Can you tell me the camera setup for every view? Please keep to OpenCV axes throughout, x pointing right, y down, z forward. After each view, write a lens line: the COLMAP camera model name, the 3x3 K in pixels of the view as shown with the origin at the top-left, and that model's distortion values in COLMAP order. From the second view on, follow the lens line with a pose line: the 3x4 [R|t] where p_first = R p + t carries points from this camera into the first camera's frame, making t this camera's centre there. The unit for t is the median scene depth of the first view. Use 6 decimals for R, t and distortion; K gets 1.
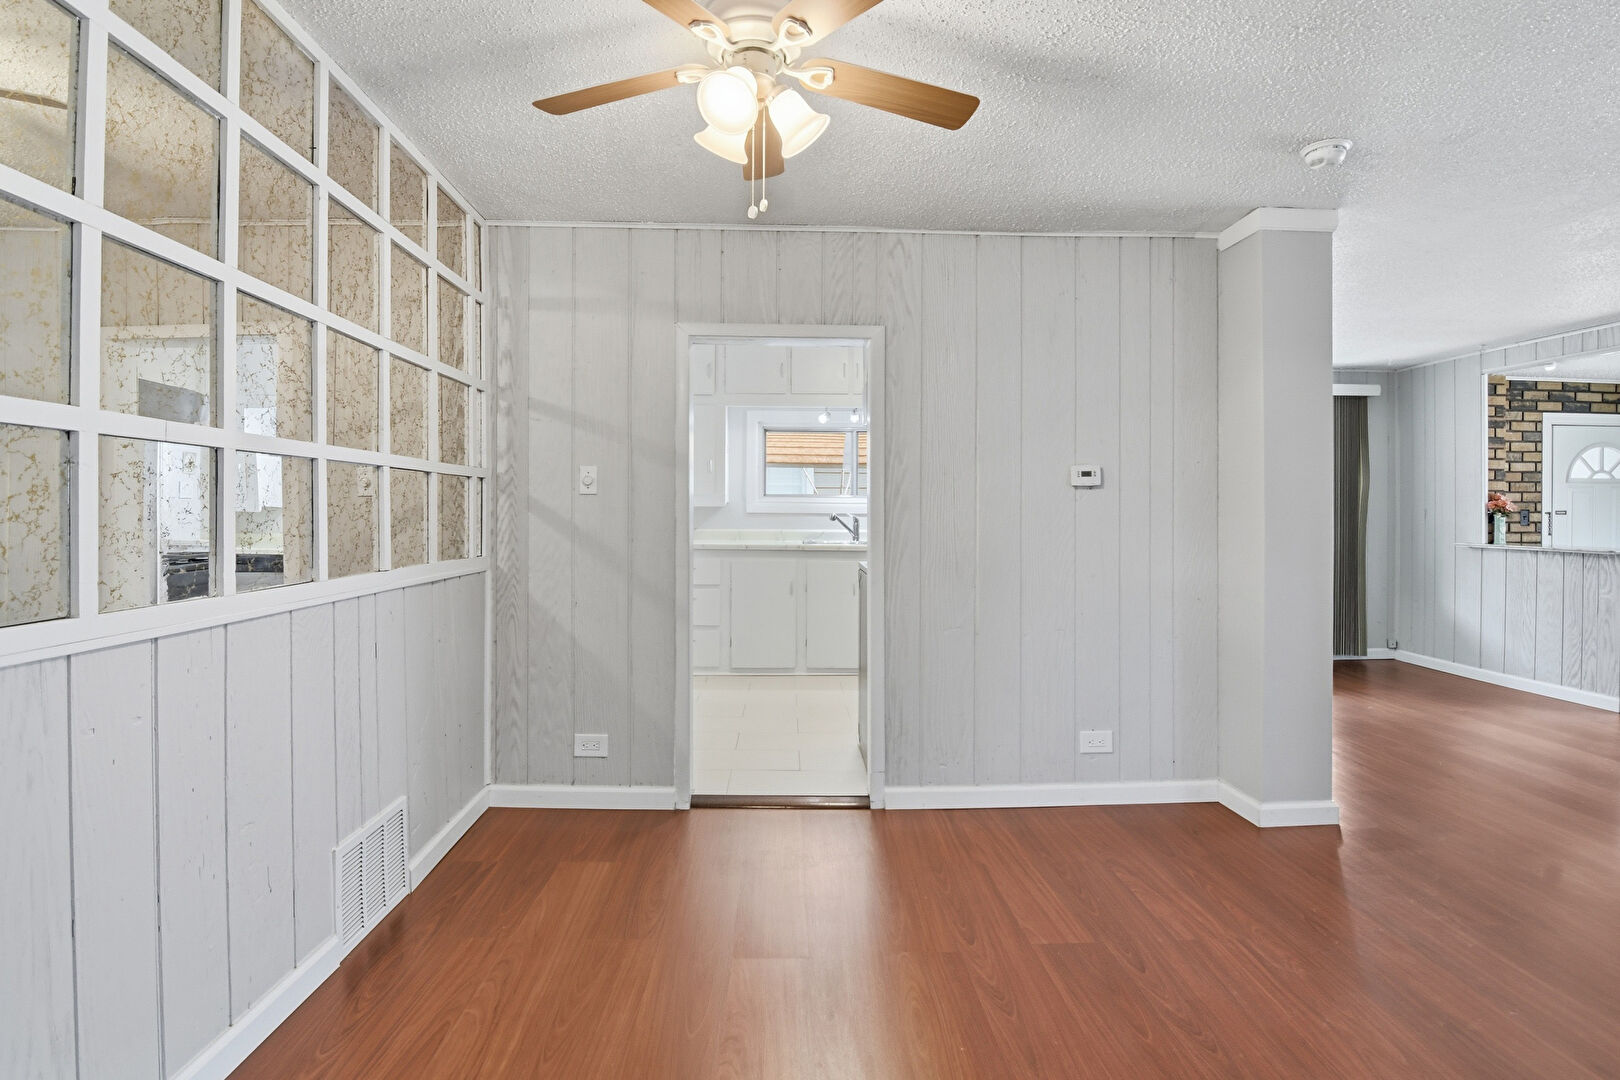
lens RADIAL K [[804.8, 0, 810.0], [0, 804.8, 520.5], [0, 0, 1]] dist [-0.002540, -0.011836]
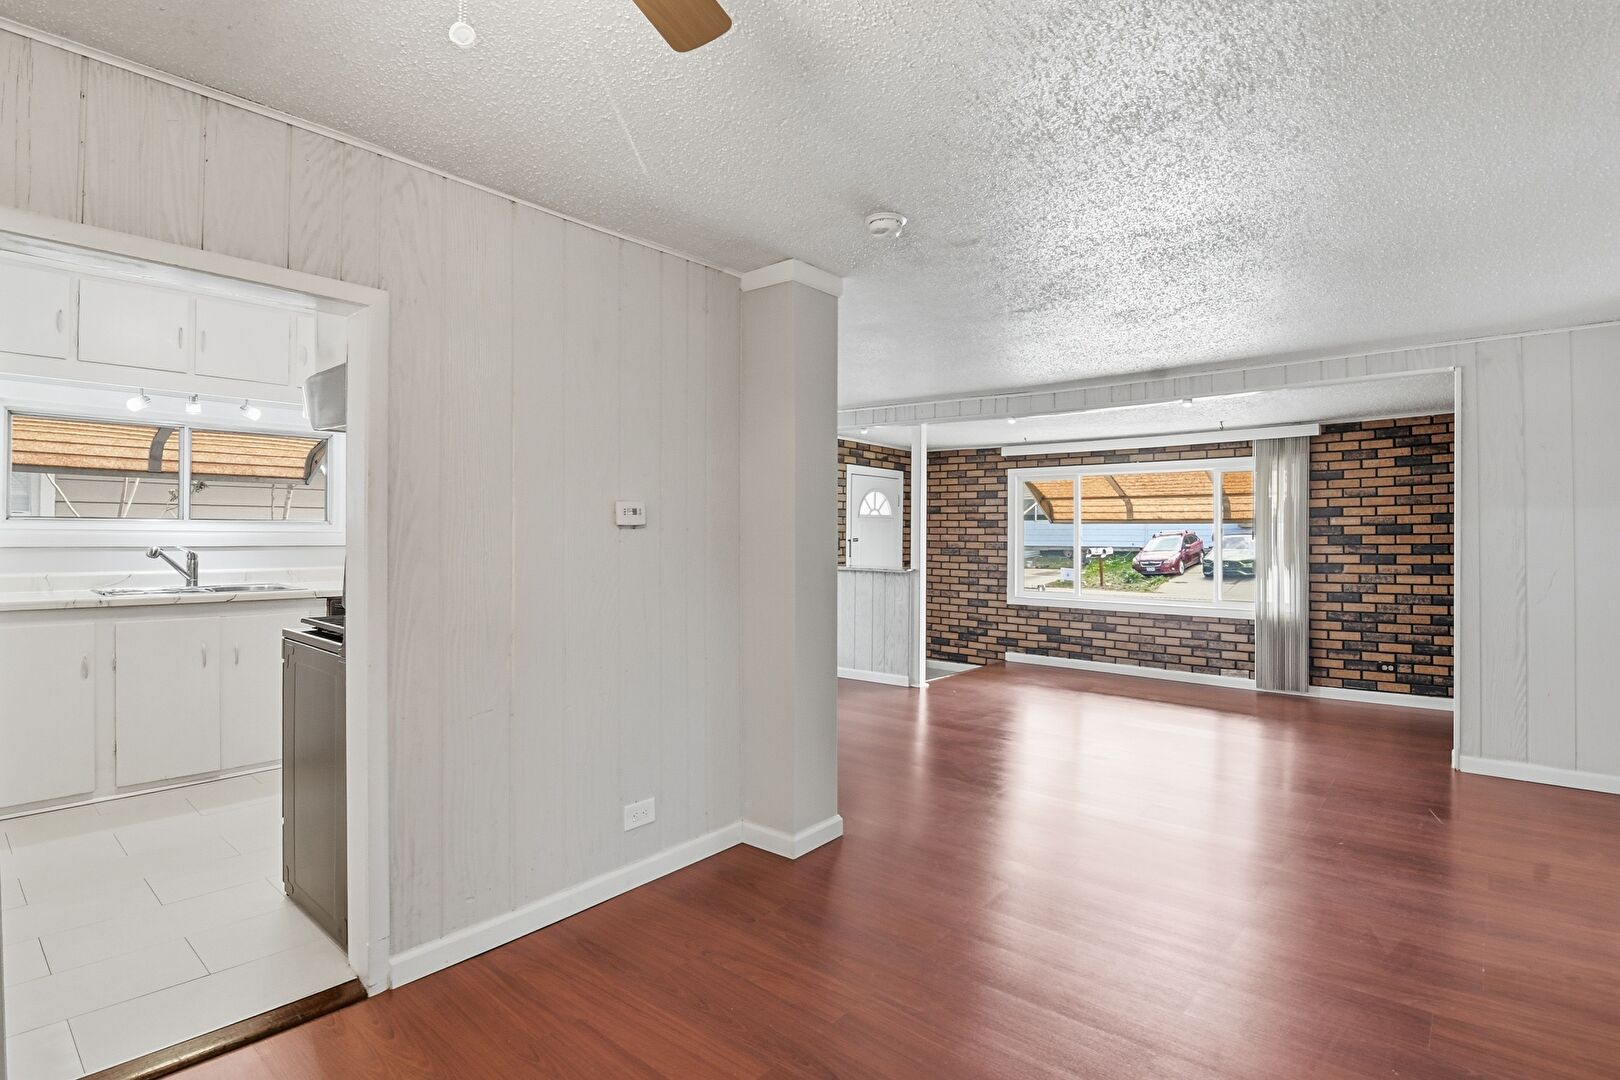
lens RADIAL K [[797.3, 0, 816.1], [0, 797.3, 533.1], [0, 0, 1]] dist [-0.017848, 0.000021]
pose [[0.670413, 0.000193, 0.741988, -0.162968], [0.002985, 0.999991, -0.002957, -0.030894], [-0.741982, 0.004197, 0.670407, 0.268030]]
